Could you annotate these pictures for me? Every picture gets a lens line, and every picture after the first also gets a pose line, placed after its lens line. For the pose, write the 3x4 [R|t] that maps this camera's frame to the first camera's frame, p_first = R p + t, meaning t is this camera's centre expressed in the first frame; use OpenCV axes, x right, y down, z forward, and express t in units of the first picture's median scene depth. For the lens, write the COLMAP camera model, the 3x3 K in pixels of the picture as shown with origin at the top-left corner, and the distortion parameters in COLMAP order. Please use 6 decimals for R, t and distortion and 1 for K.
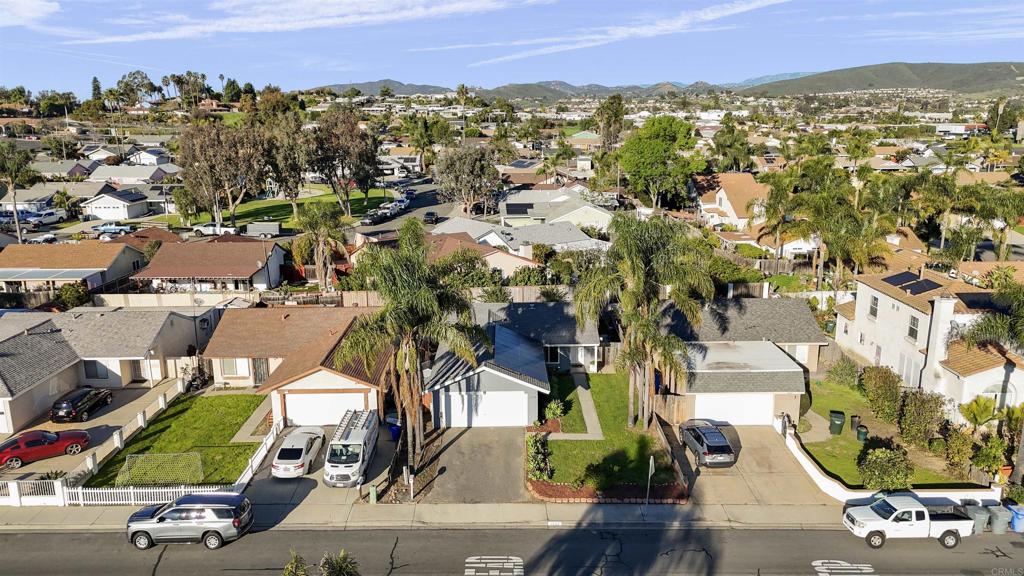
lens RADIAL K [[735.6, 0, 506.3], [0, 735.6, 275.1], [0, 0, 1]] dist [0.118316, 0.002142]
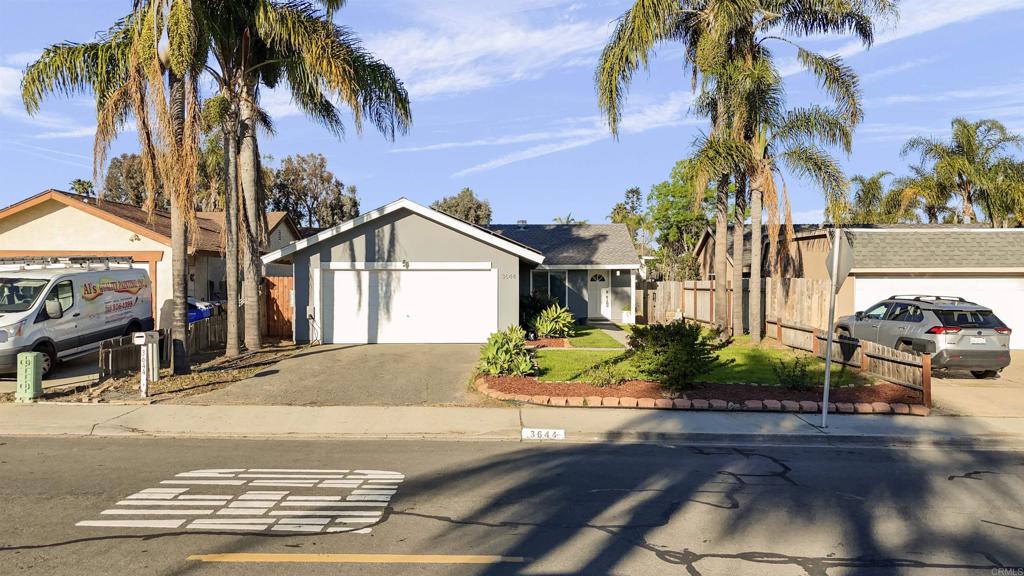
lens RADIAL K [[758.9, 0, 497.6], [0, 758.9, 286.4], [0, 0, 1]] dist [0.037194, -0.009064]
pose [[0.999481, 0.009488, -0.030769, 0.047350], [-0.015468, 0.979595, -0.200384, 0.287842], [0.028240, 0.200756, 0.979234, 0.572062]]
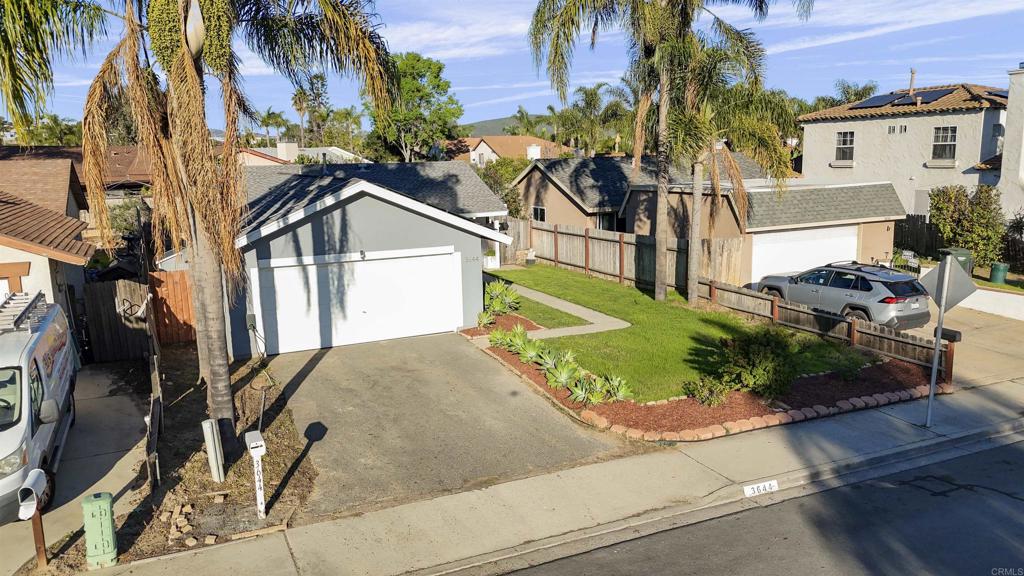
lens RADIAL K [[758.9, 0, 497.6], [0, 758.9, 286.4], [0, 0, 1]] dist [0.037194, -0.009064]
pose [[0.914519, -0.082790, 0.395981, -0.136530], [0.100951, 0.994572, -0.025205, 0.208696], [-0.391745, 0.063025, 0.917913, 0.632131]]
